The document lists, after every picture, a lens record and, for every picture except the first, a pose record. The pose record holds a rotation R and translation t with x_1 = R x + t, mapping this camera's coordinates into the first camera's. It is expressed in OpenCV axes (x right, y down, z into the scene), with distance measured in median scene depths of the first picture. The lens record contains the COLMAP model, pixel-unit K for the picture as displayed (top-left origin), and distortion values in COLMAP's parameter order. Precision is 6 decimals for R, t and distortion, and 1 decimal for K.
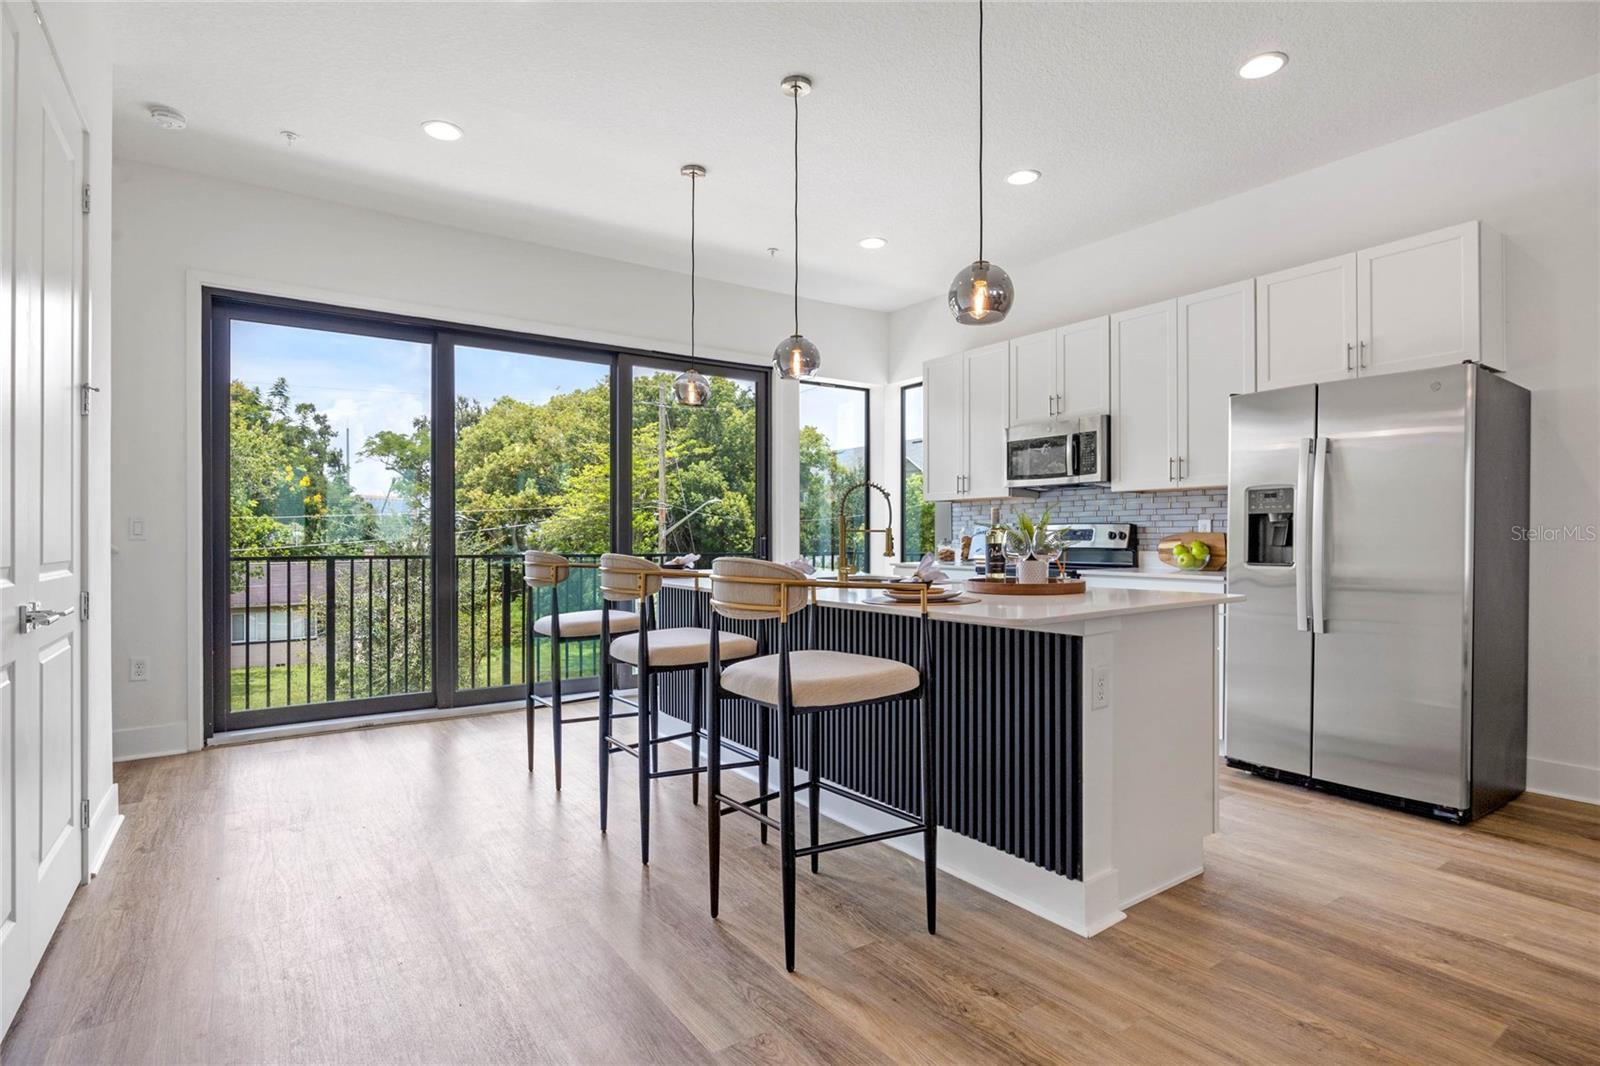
lens RADIAL K [[808.7, 0, 803.5], [0, 808.7, 535.0], [0, 0, 1]] dist [-0.023409, 0.001955]
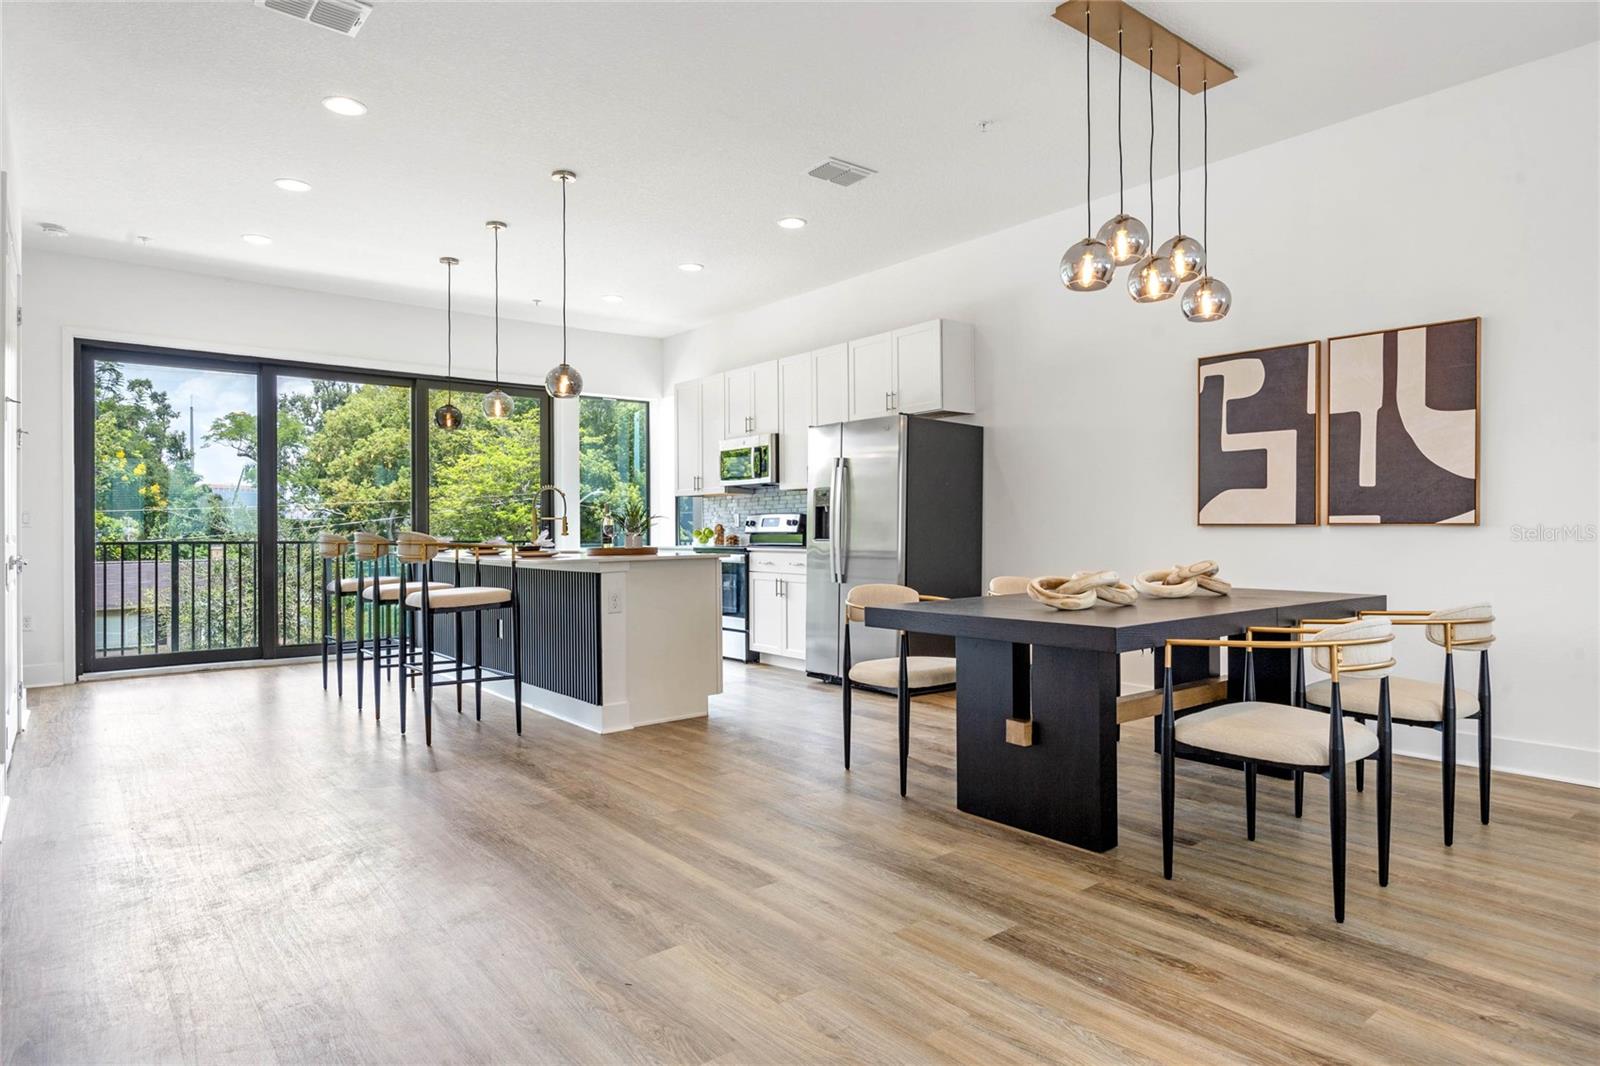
lens RADIAL K [[905.2, 0, 794.0], [0, 905.2, 524.5], [0, 0, 1]] dist [-0.006724, -0.000137]
pose [[0.997413, -0.003271, 0.071807, 0.276757], [0.003649, 0.999980, -0.005139, 0.010847], [-0.071789, 0.005388, 0.997405, -0.481815]]
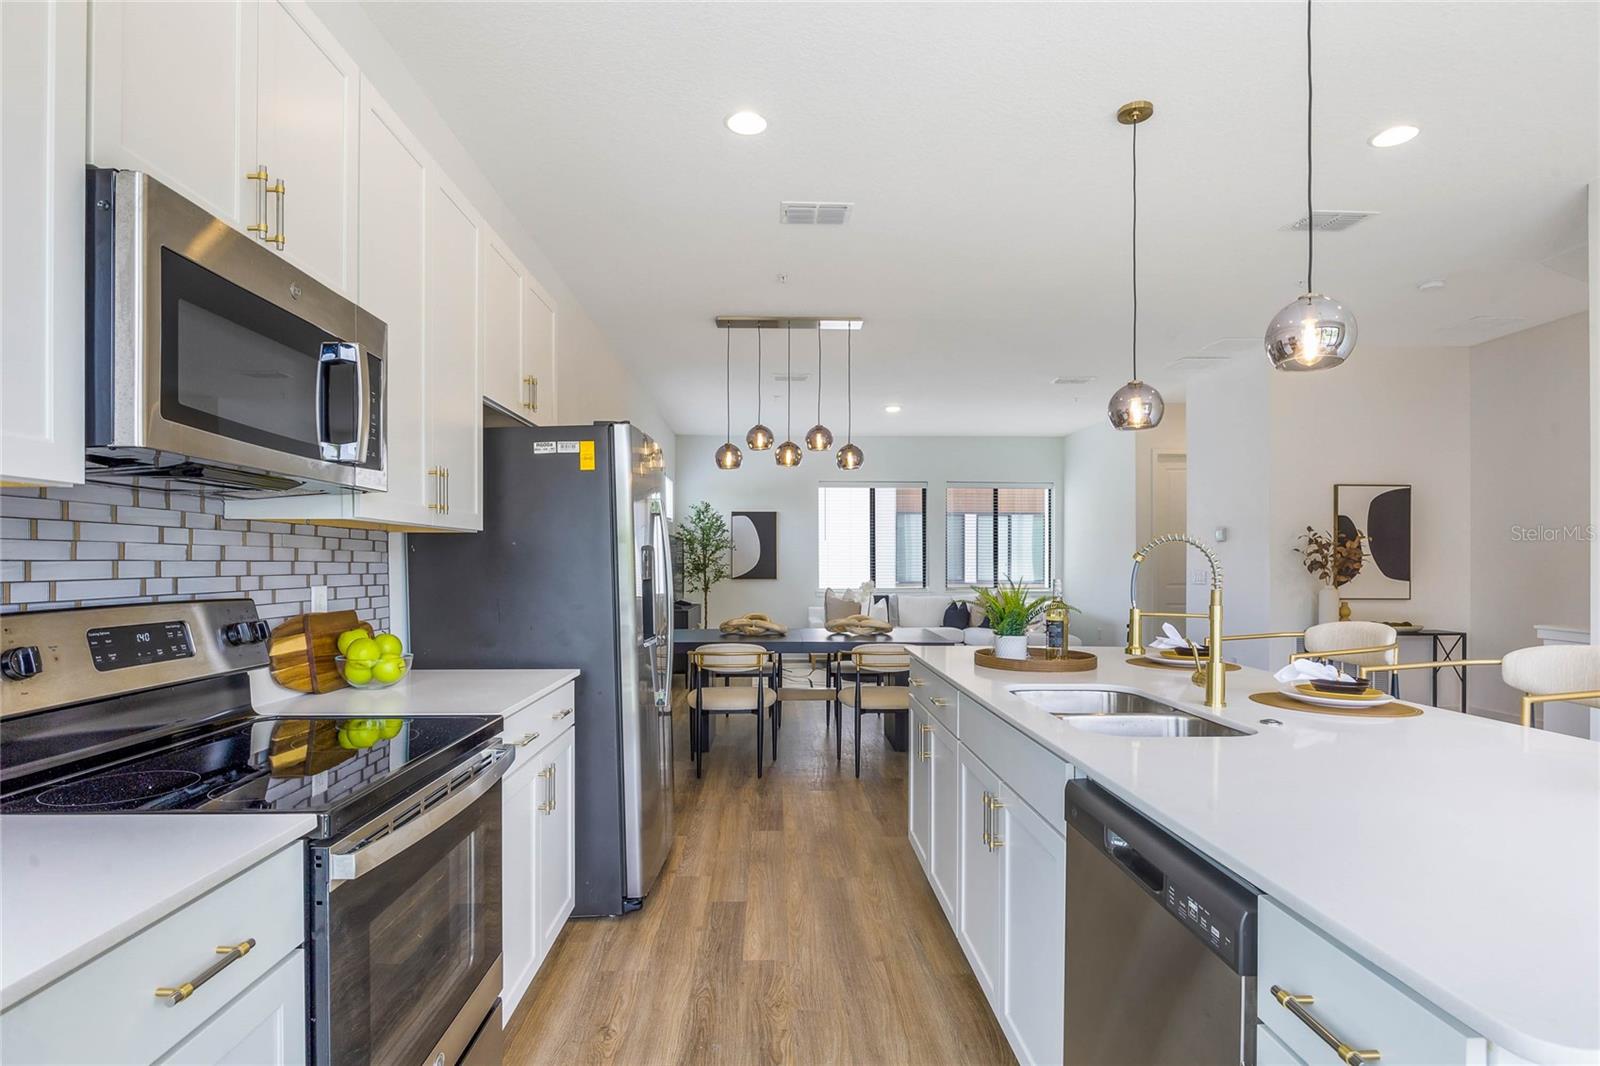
lens RADIAL K [[808.7, 0, 797.8], [0, 808.7, 567.2], [0, 0, 1]] dist [-0.023409, 0.001955]
pose [[-0.833006, -0.000522, 0.553263, -0.014736], [-0.000118, 1.000000, 0.000767, -0.027176], [-0.553264, 0.000573, -0.833006, 1.079199]]
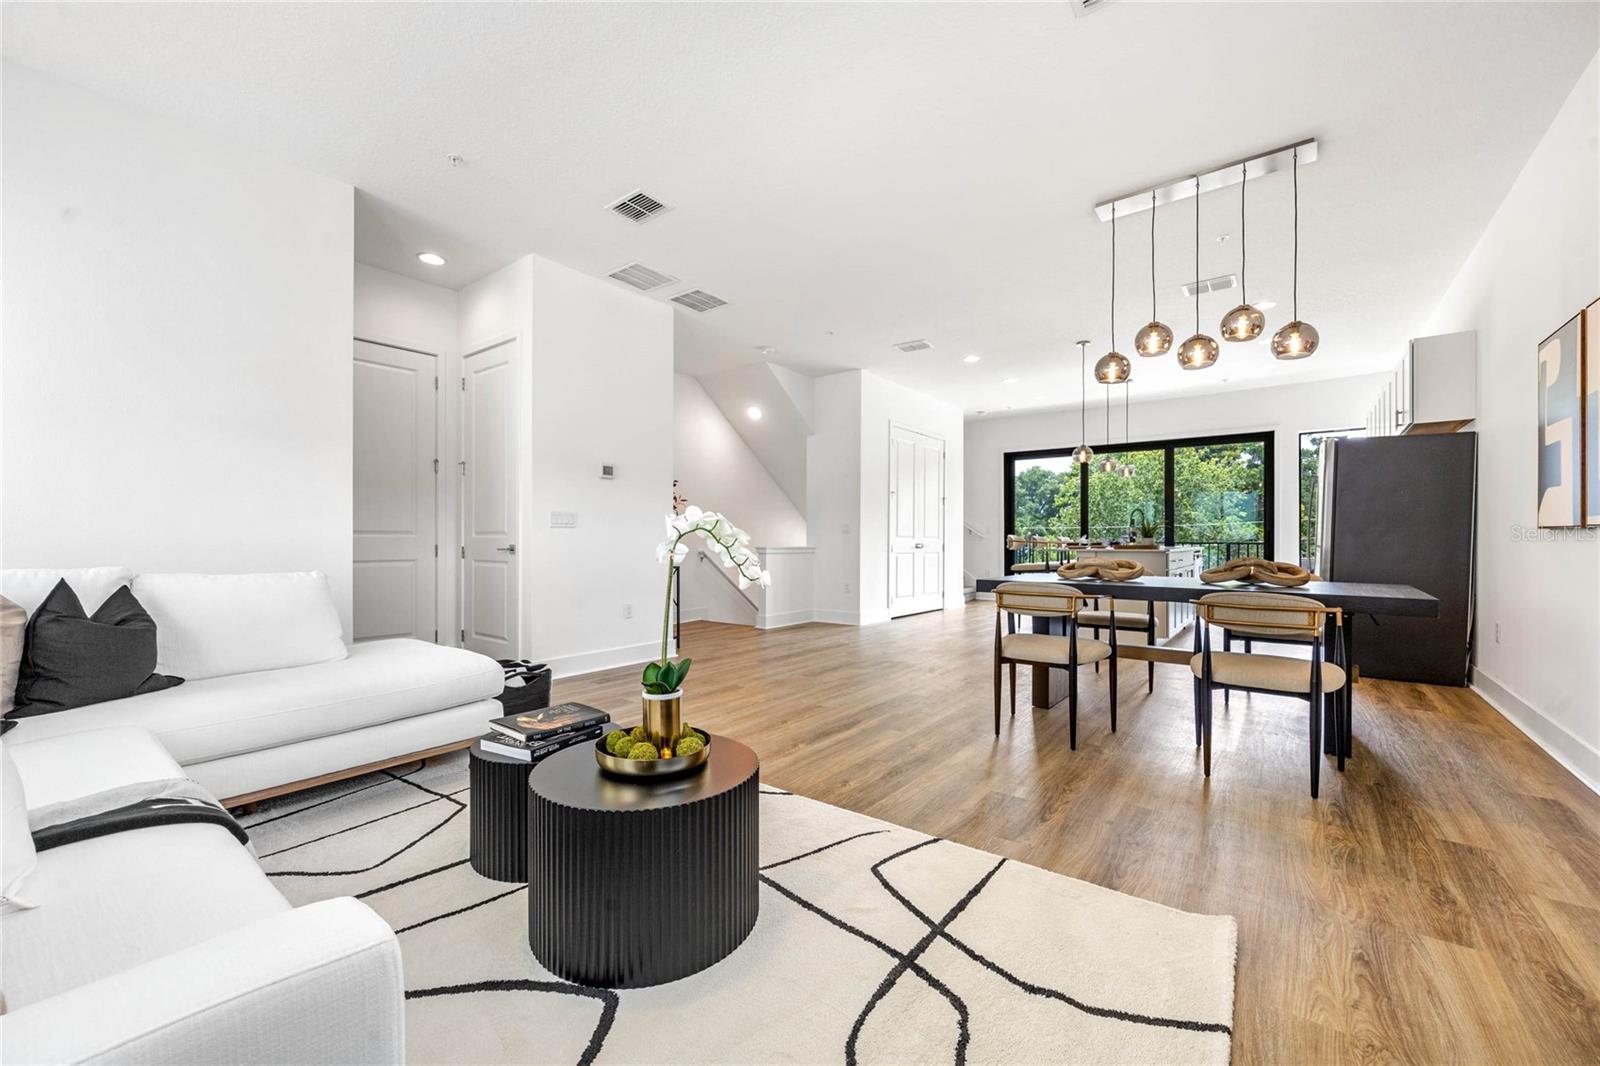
lens RADIAL K [[640.3, 0, 795.7], [0, 640.3, 534.2], [0, 0, 1]] dist [-0.007231, -0.000431]
pose [[0.297818, -0.003944, -0.954615, 1.125027], [-0.001218, 0.999989, -0.004512, 0.017198], [0.954622, 0.002506, 0.297810, -0.424541]]
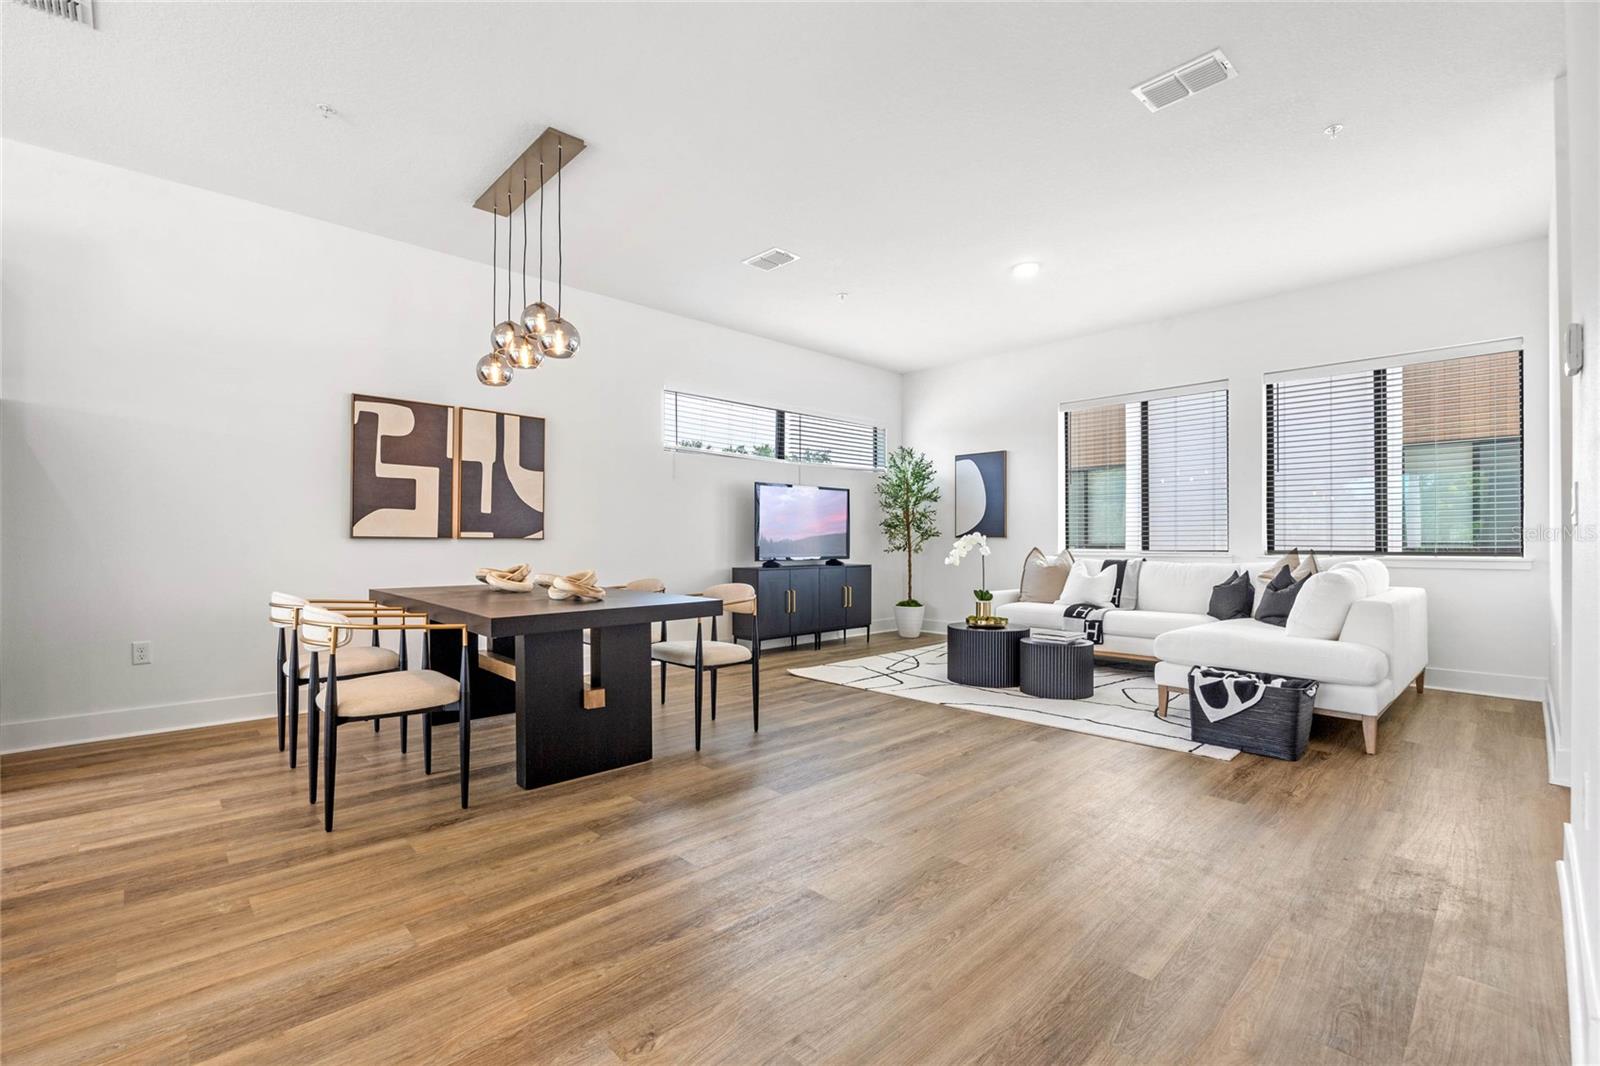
lens RADIAL K [[702.7, 0, 789.8], [0, 702.7, 541.6], [0, 0, 1]] dist [-0.013189, 0.000306]
pose [[-0.147725, -0.000401, 0.989028, -0.138674], [0.000139, 1.000000, 0.000427, 0.012386], [-0.989028, 0.000200, -0.147725, 0.021611]]
